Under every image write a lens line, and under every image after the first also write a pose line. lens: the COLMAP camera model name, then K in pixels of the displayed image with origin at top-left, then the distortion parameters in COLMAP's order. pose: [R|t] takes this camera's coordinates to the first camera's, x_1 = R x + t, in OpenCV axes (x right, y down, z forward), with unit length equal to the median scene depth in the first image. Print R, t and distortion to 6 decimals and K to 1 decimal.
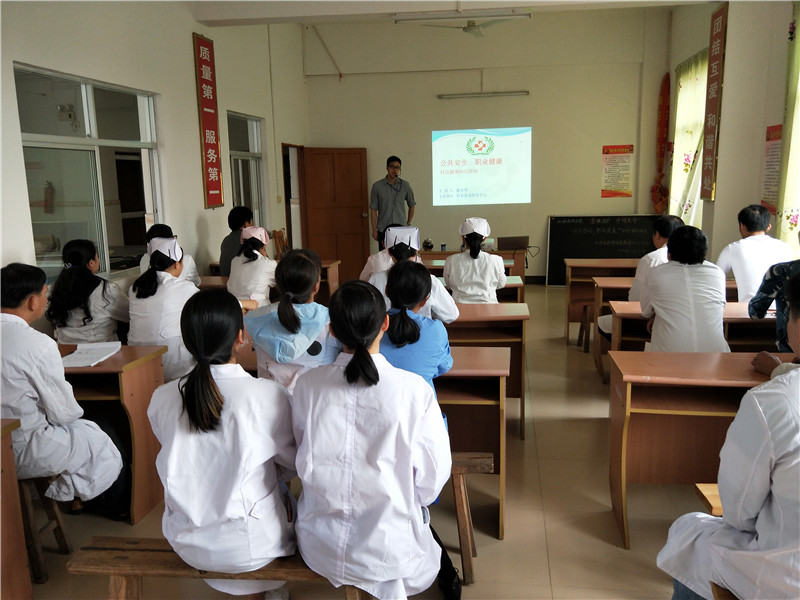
lens RADIAL K [[675.2, 0, 379.0], [0, 675.2, 299.0], [0, 0, 1]] dist [0.039958, -0.056124]
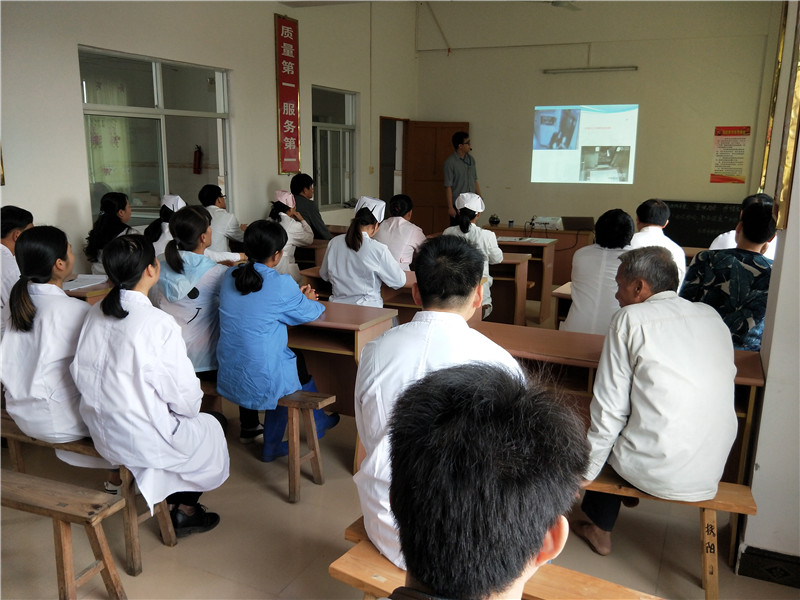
lens RADIAL K [[675.2, 0, 379.0], [0, 675.2, 299.0], [0, 0, 1]] dist [0.039958, -0.056124]
pose [[0.958917, 0.094508, -0.267482, 0.225389], [-0.084331, 0.995217, 0.049308, 0.001600], [0.270863, -0.024725, 0.962300, -0.029705]]
